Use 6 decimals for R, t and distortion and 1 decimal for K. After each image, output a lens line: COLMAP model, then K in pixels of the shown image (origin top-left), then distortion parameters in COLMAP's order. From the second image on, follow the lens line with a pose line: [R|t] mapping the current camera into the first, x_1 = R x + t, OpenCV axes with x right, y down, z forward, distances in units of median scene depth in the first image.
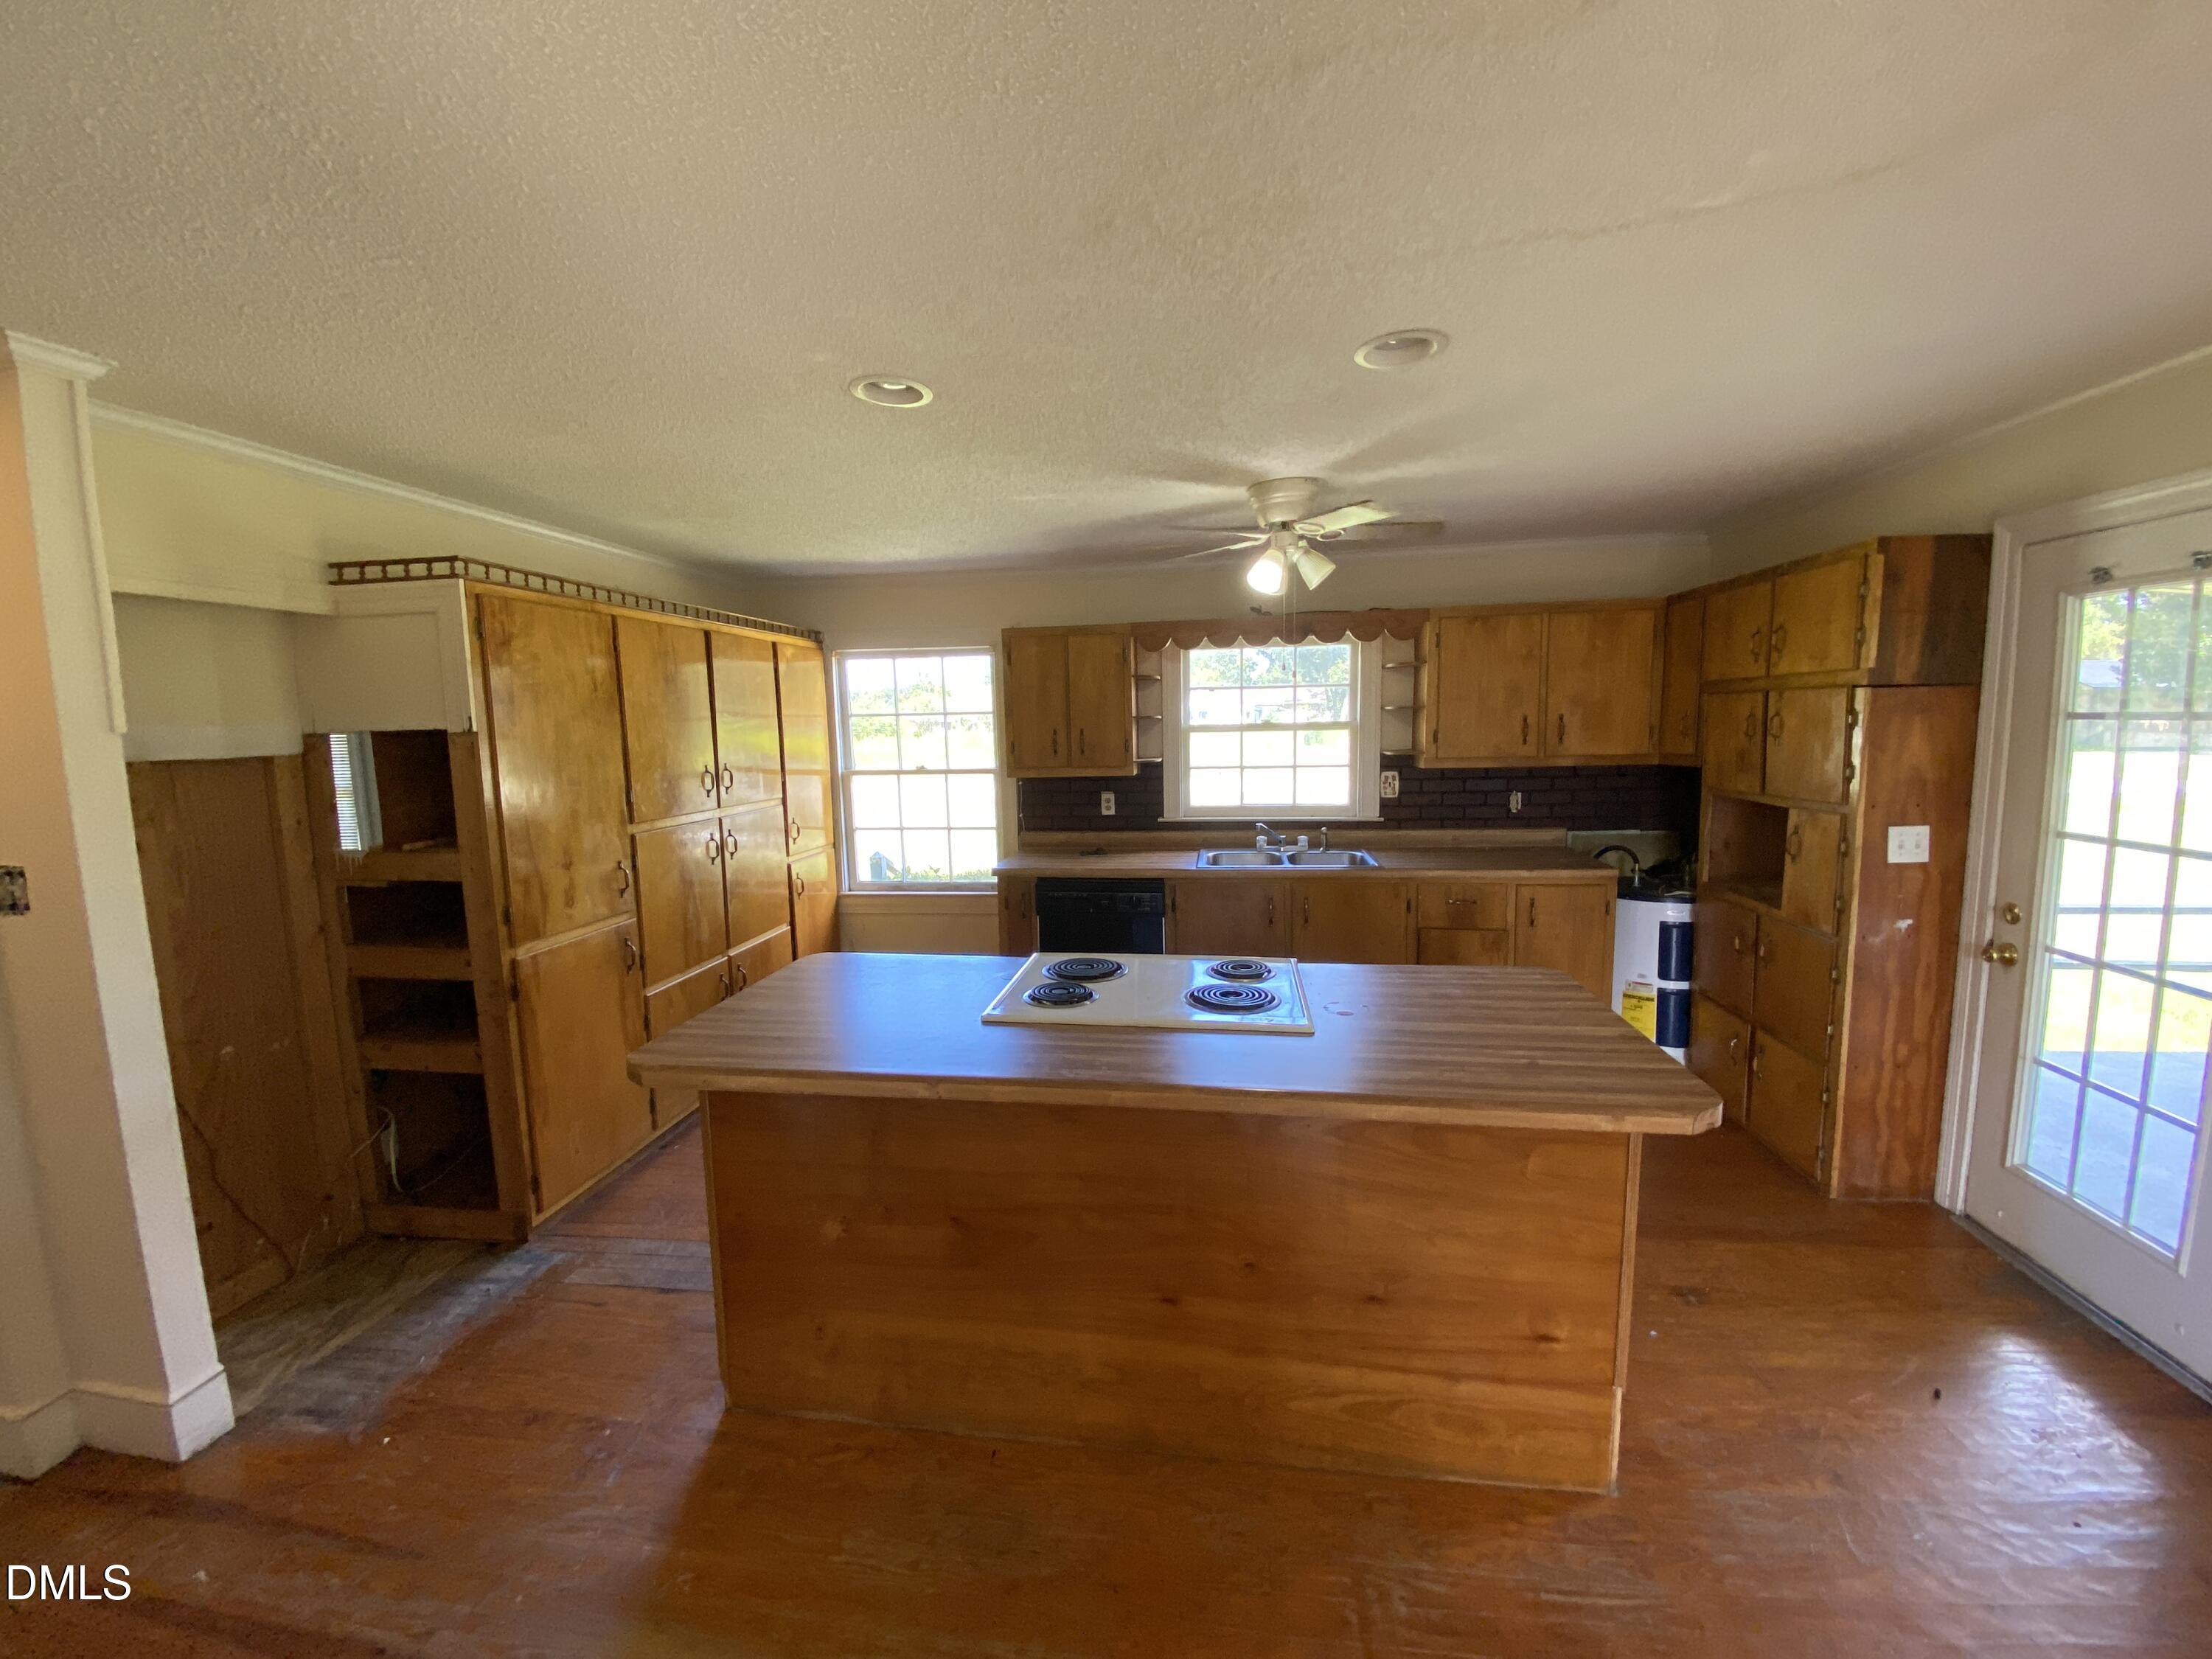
lens RADIAL K [[871.4, 0, 1090.6], [0, 871.4, 816.5], [0, 0, 1]] dist [-0.002917, -0.000794]
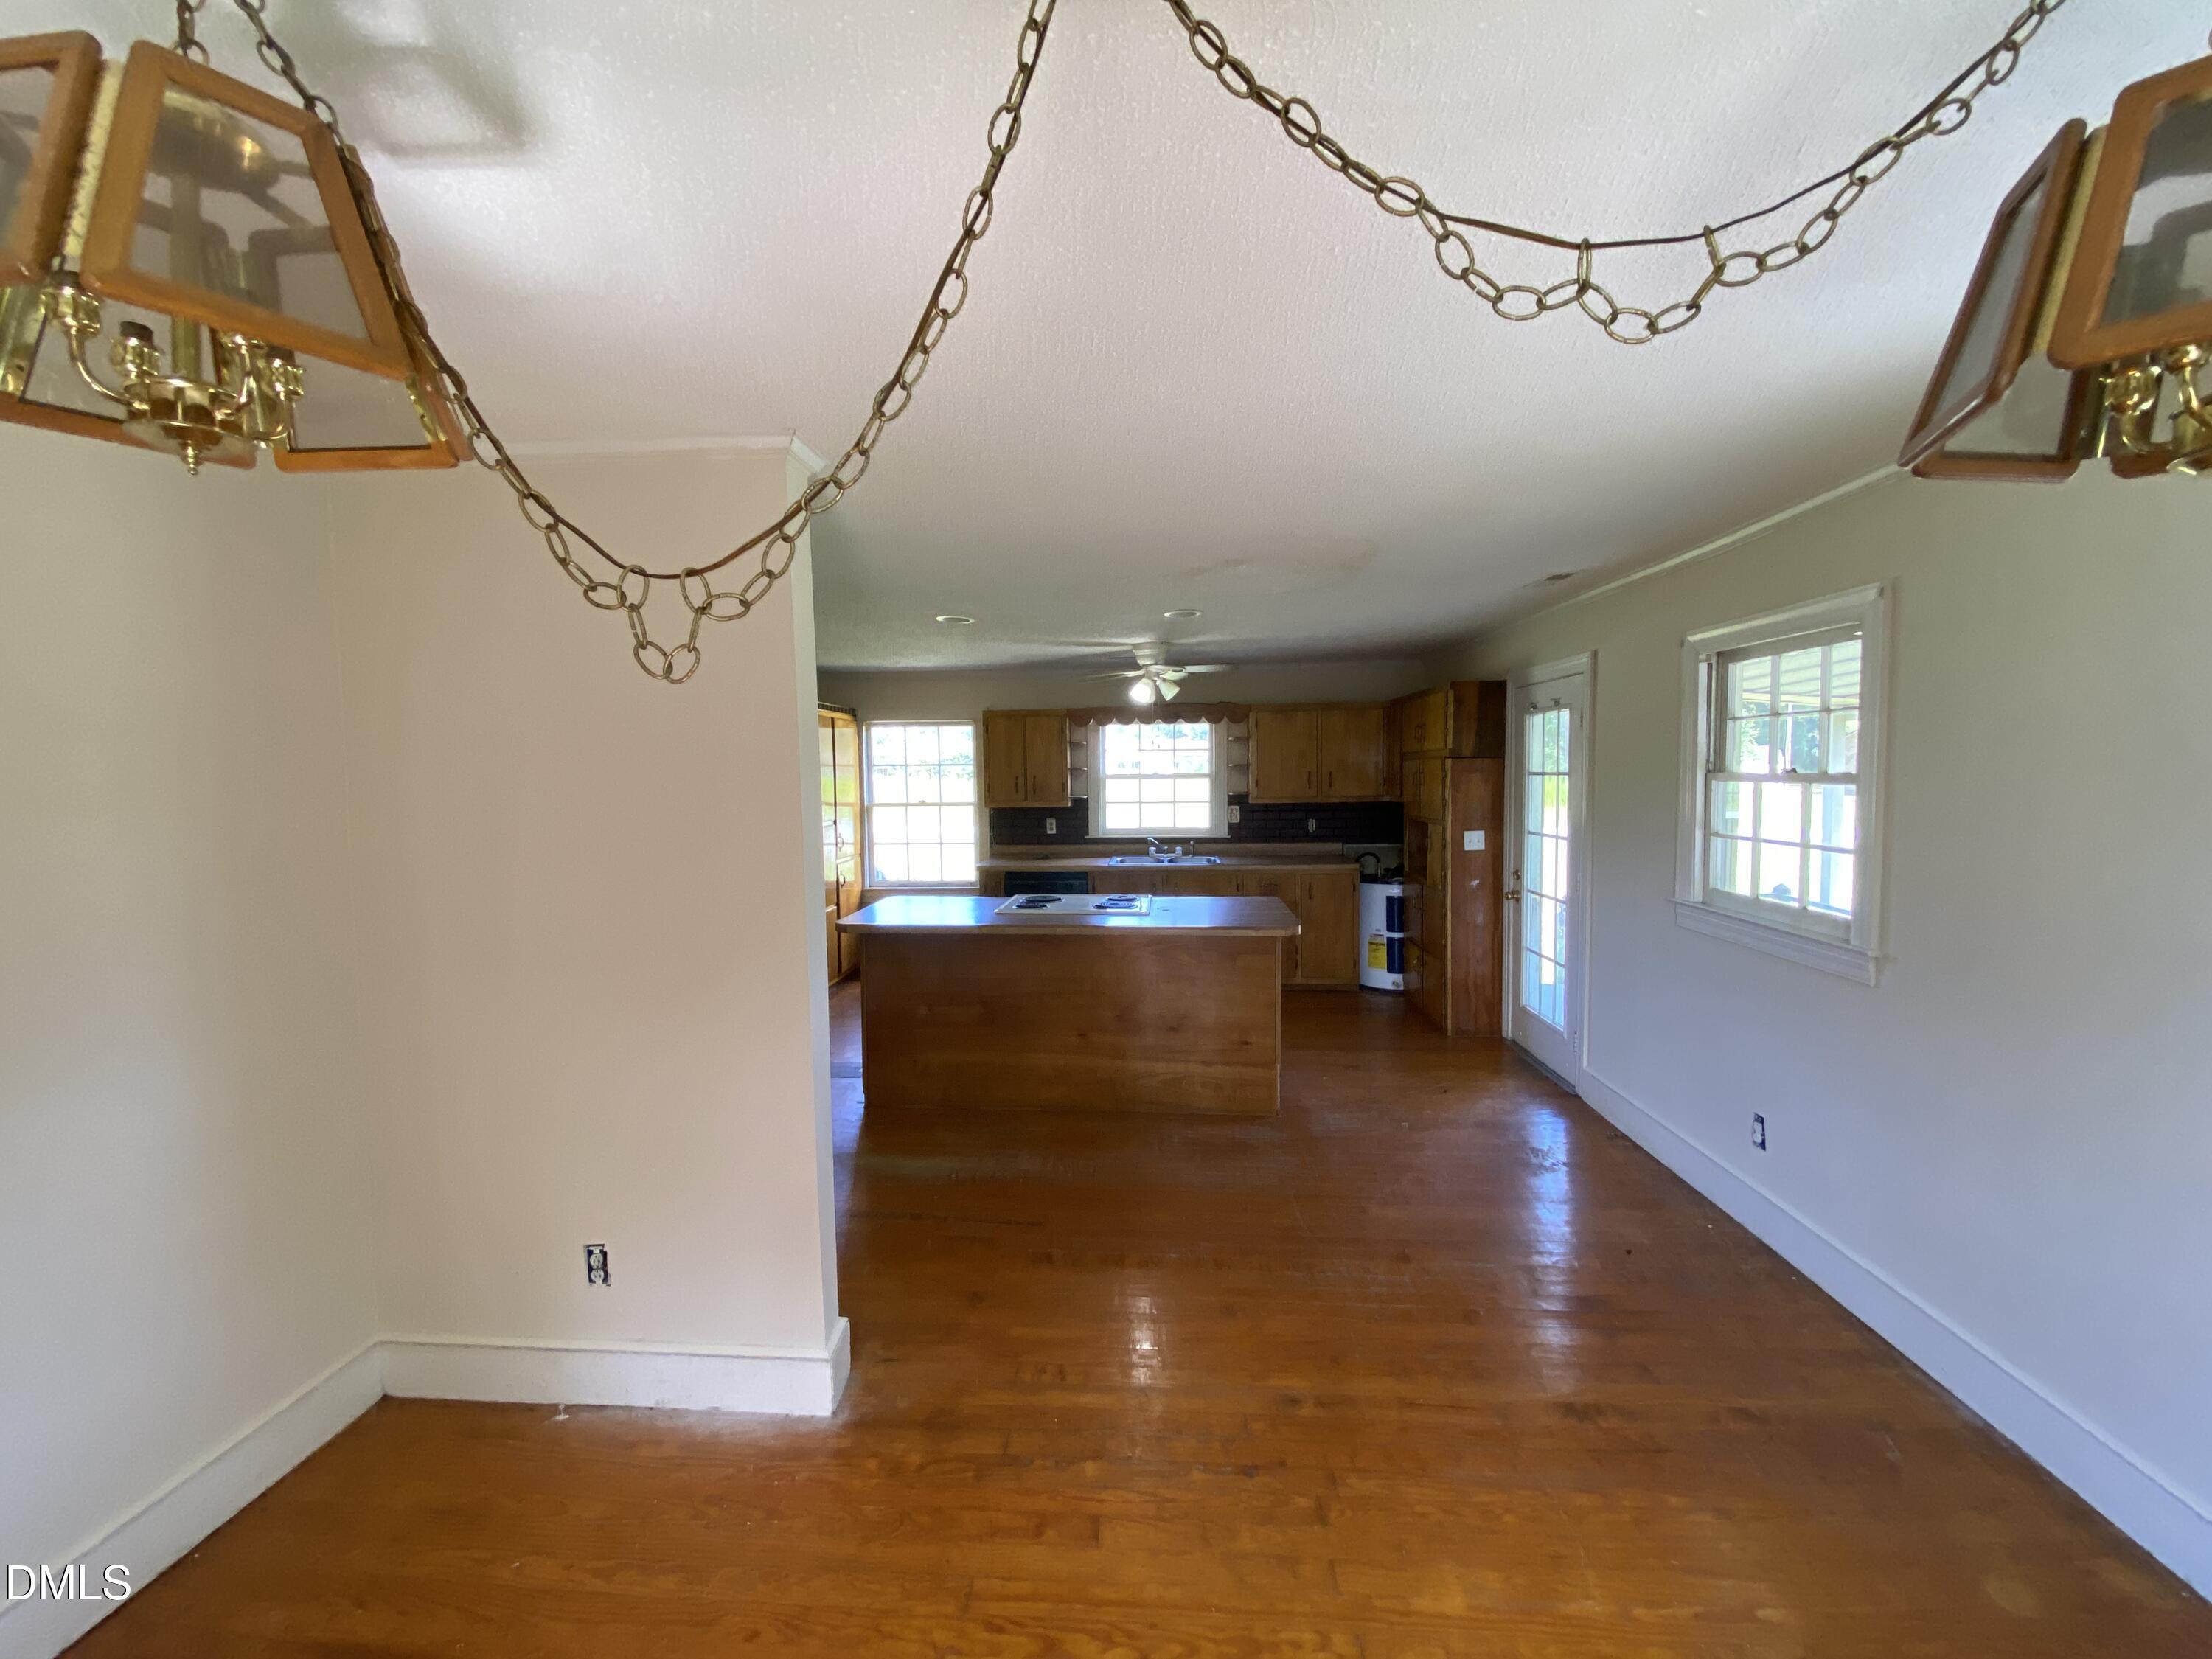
lens RADIAL K [[867.7, 0, 1110.7], [0, 867.7, 827.9], [0, 0, 1]] dist [-0.013858, -0.007175]
pose [[0.995489, 0.005469, 0.094719, -0.022160], [-0.001294, 0.999027, -0.044082, 0.060674], [-0.094868, 0.043761, 0.994528, -0.554788]]
